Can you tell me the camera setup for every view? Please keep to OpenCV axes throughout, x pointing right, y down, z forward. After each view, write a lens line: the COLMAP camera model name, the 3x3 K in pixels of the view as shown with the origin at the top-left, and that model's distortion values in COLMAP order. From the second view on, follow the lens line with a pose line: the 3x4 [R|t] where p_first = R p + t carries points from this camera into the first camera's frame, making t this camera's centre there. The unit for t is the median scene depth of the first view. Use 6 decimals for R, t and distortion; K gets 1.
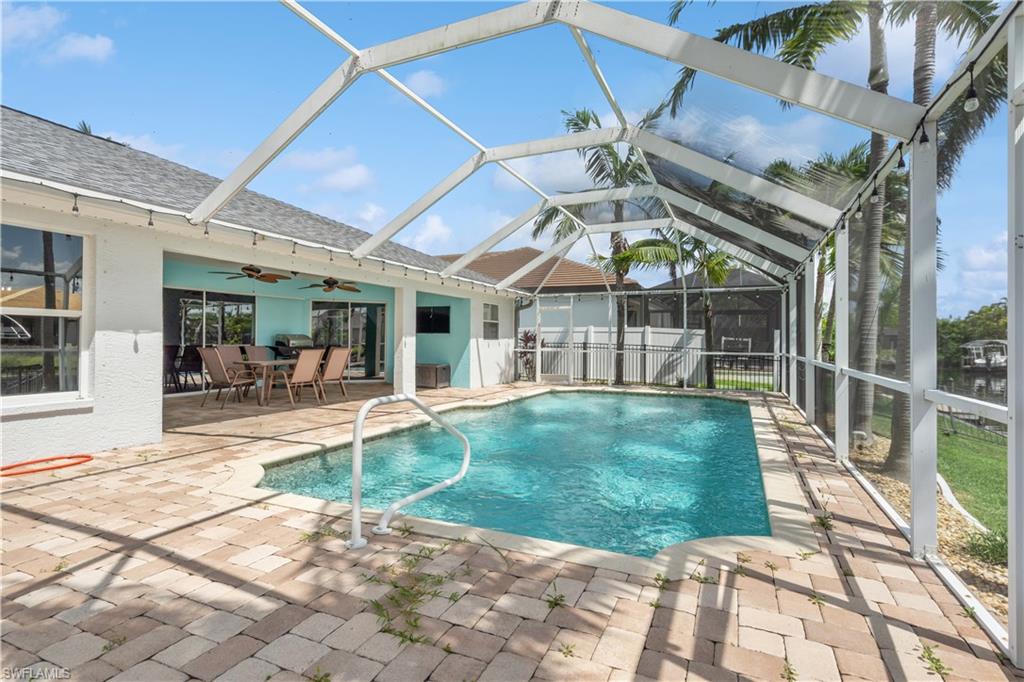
lens RADIAL K [[496.0, 0, 512.0], [0, 496.0, 341.0], [0, 0, 1]] dist [0.158471, 0.000006]
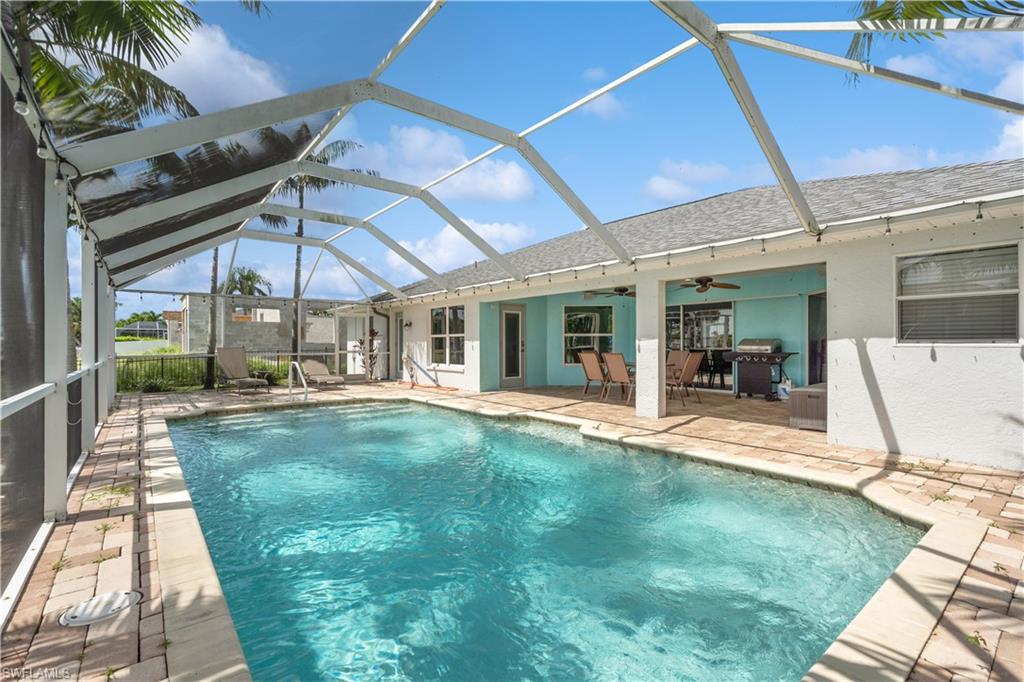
lens RADIAL K [[469.6, 0, 512.0], [0, 469.6, 341.0], [0, 0, 1]] dist [-0.017161, -0.000033]
pose [[-0.444520, -0.014981, -0.895643, 0.599836], [-0.009381, 0.999883, -0.012069, 0.005867], [0.895720, 0.003037, -0.444609, 1.148914]]
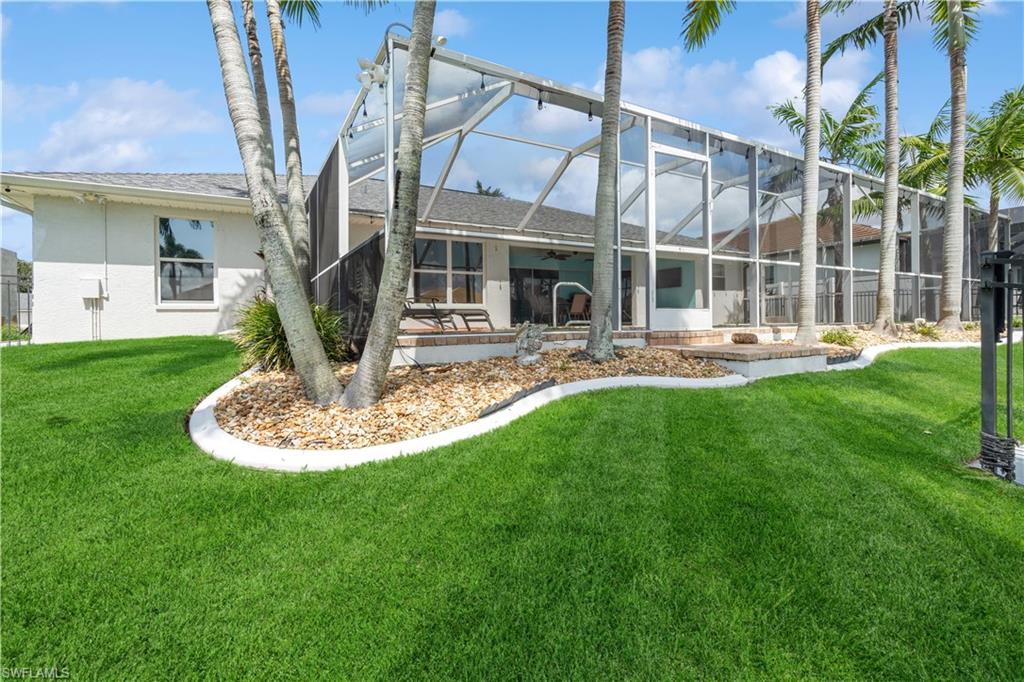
lens RADIAL K [[469.6, 0, 512.0], [0, 469.6, 341.0], [0, 0, 1]] dist [-0.017161, -0.000033]
pose [[0.815067, -0.001850, -0.579363, 0.281259], [0.017840, 0.999601, 0.021906, 0.114028], [0.579092, -0.028190, 0.814775, -0.339853]]
